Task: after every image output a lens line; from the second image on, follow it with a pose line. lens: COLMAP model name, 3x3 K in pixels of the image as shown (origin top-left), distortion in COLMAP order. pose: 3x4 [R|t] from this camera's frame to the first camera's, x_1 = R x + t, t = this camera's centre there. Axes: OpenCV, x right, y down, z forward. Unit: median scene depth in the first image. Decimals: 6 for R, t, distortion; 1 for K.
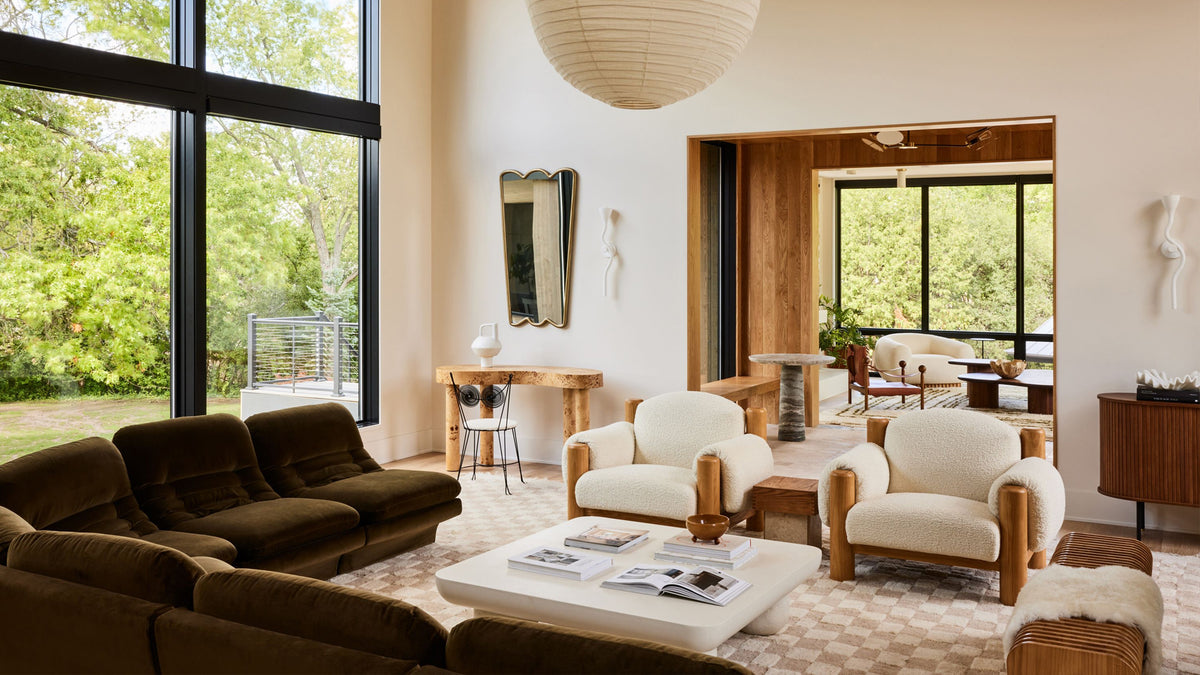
lens RADIAL K [[1086.7, 0, 595.8], [0, 1086.7, 243.2], [0, 0, 1]] dist [-0.050659, 0.000000]
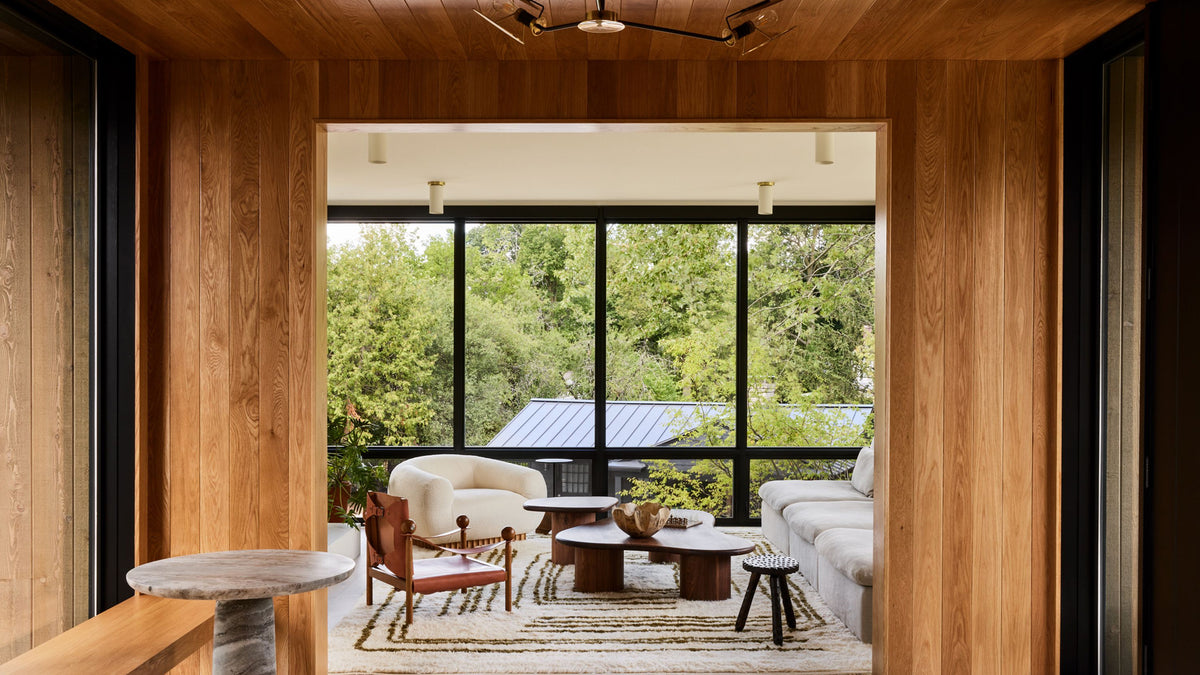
lens RADIAL K [[1204.6, 0, 601.6], [0, 1204.6, 350.4], [0, 0, 1]] dist [0.012482, 0.000000]
pose [[0.882845, -0.002421, 0.469659, 0.064816], [-0.005772, 0.999855, 0.016004, 0.015932], [-0.469629, -0.016840, 0.882703, 0.469889]]
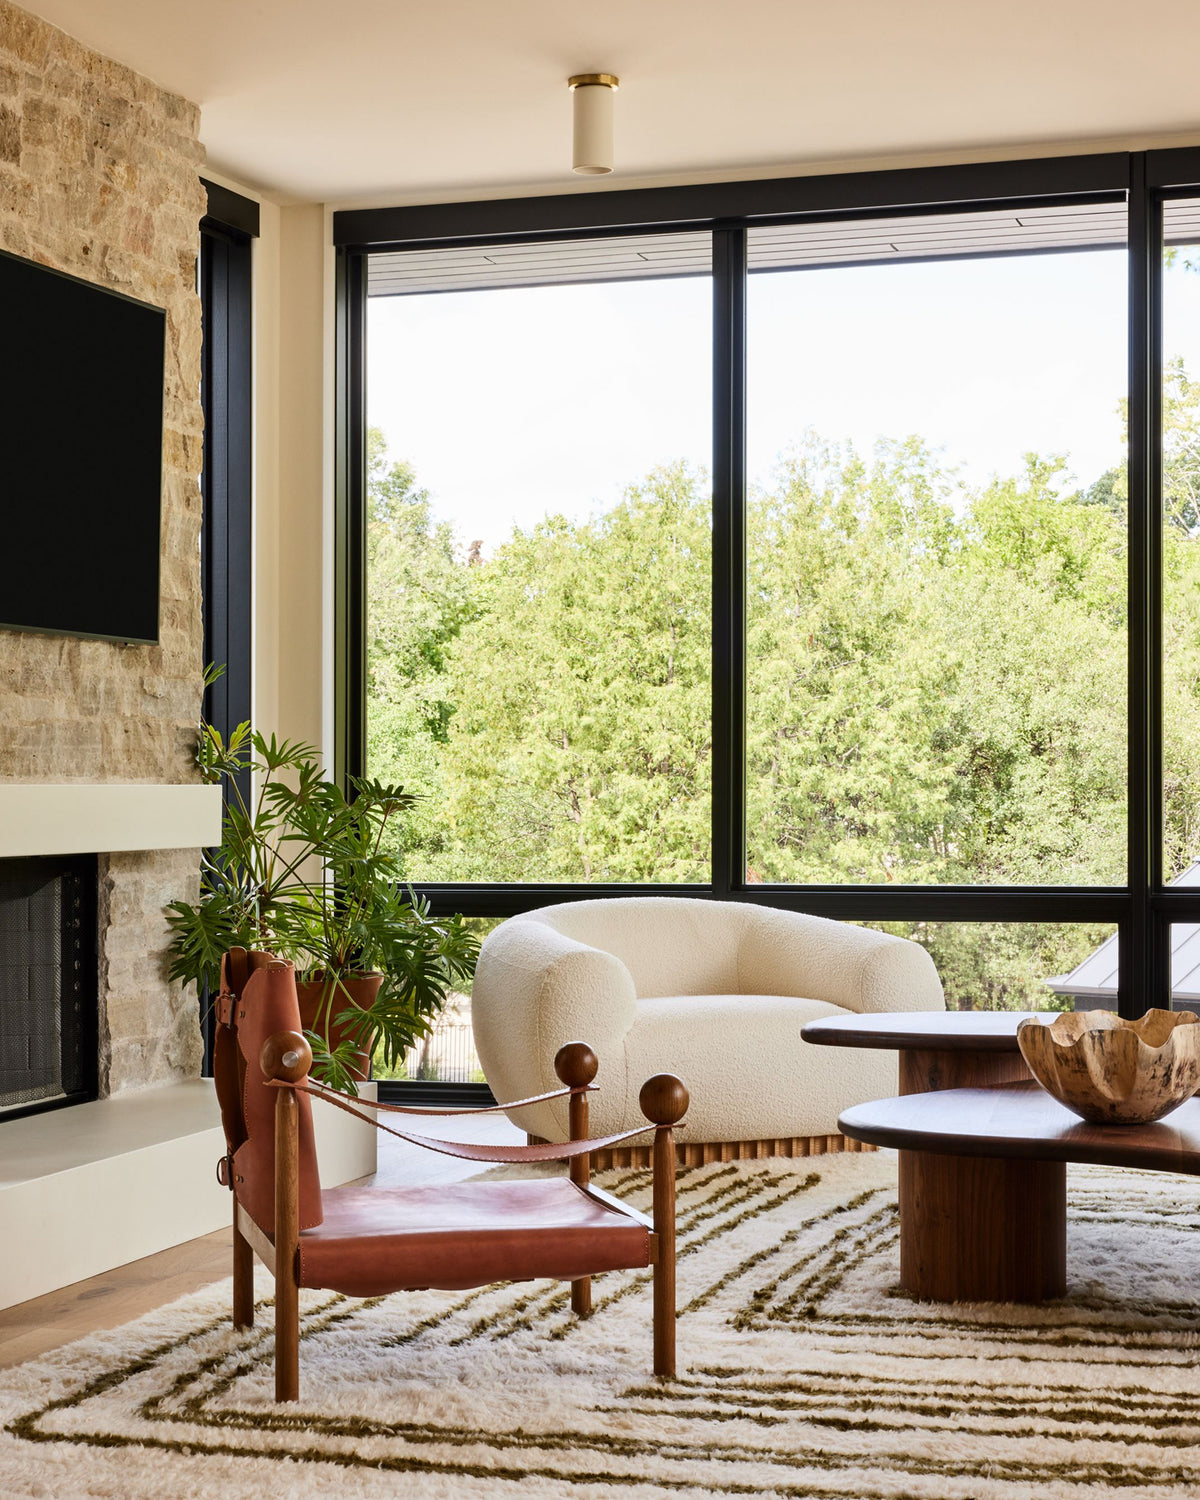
lens RADIAL K [[2923.9, 0, 598.8], [0, 2923.9, 749.6], [0, 0, 1]] dist [0.050376, 0.000000]
pose [[0.977529, -0.007273, 0.210675, 0.218083], [0.004845, 0.999916, 0.012039, 0.064067], [-0.210745, -0.010748, 0.977482, 0.601474]]
